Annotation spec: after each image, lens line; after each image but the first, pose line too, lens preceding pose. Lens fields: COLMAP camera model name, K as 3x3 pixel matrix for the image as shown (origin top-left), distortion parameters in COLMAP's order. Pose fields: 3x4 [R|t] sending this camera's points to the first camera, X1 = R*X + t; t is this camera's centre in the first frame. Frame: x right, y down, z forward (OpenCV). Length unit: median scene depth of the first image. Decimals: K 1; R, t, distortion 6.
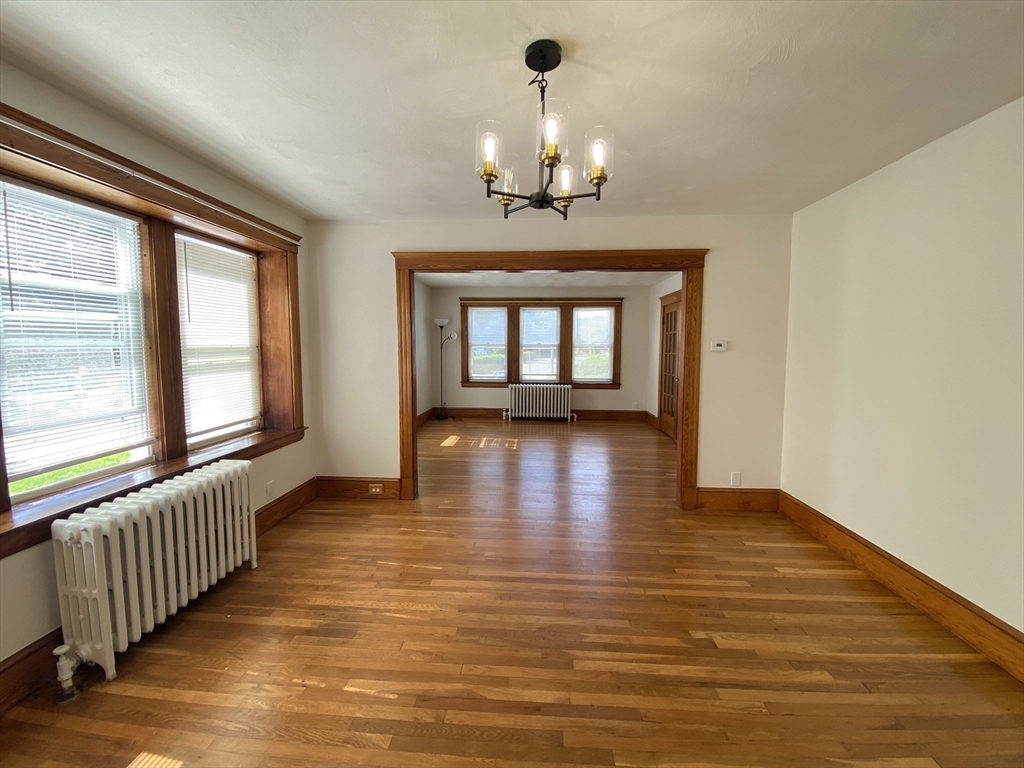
lens RADIAL K [[411.2, 0, 505.7], [0, 411.2, 380.1], [0, 0, 1]] dist [0.033916, -0.034766]
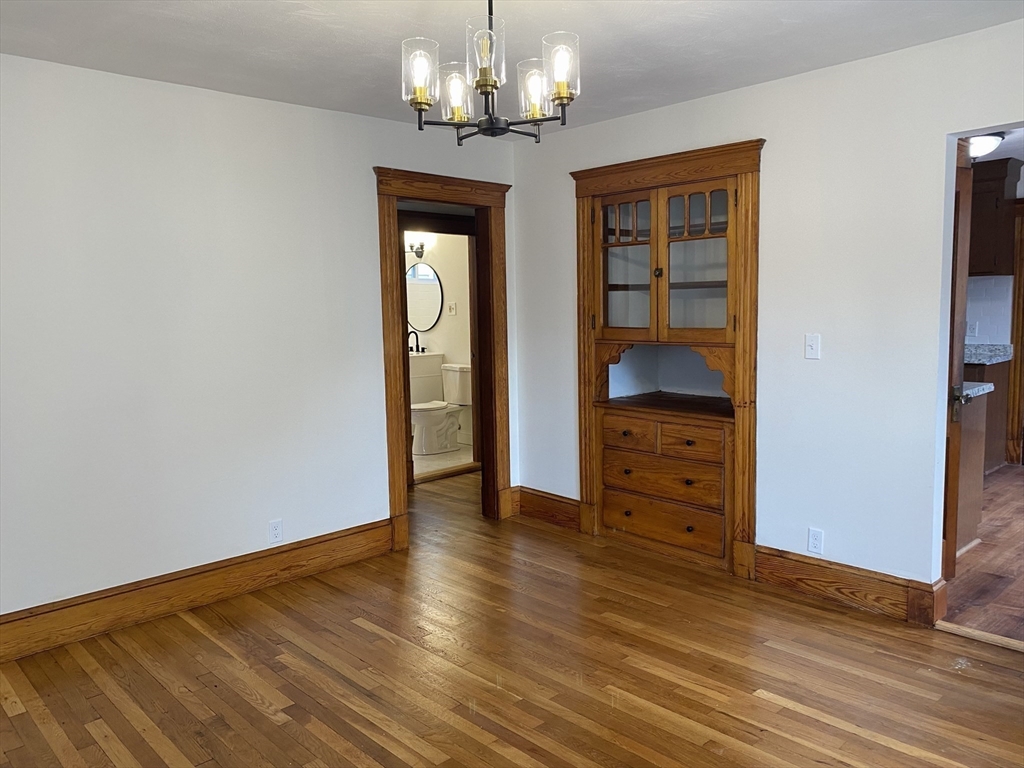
lens RADIAL K [[776.3, 0, 512.0], [0, 776.3, 384.0], [0, 0, 1]] dist [0.083548, -0.121242]
pose [[-0.737746, -0.057655, 0.672611, -0.653169], [0.074839, 0.983220, 0.166366, -0.141797], [-0.670917, 0.173073, -0.721052, 1.464218]]
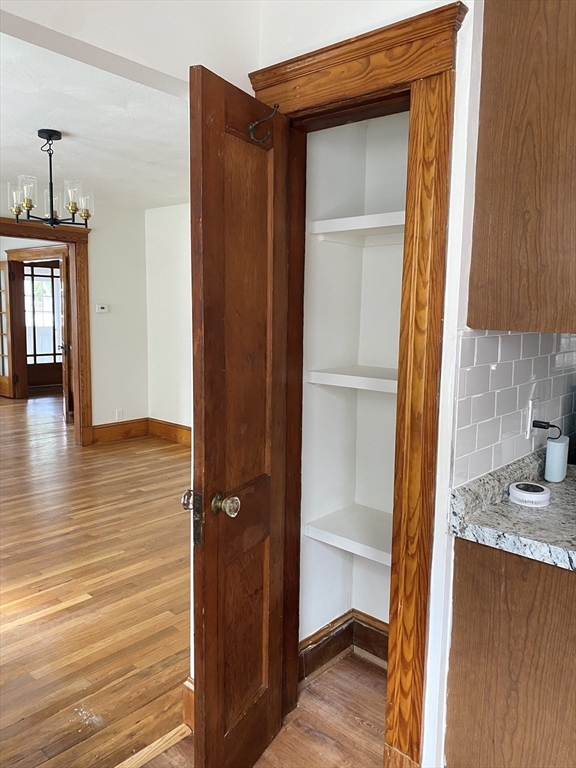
lens RADIAL K [[582.3, 0, 281.4], [0, 582.3, 380.7], [0, 0, 1]] dist [0.083548, -0.121242]
pose [[0.620051, -0.086249, 0.779807, -0.833123], [0.044567, 0.996206, 0.074746, 0.038302], [-0.783295, -0.011593, 0.621542, -0.791258]]
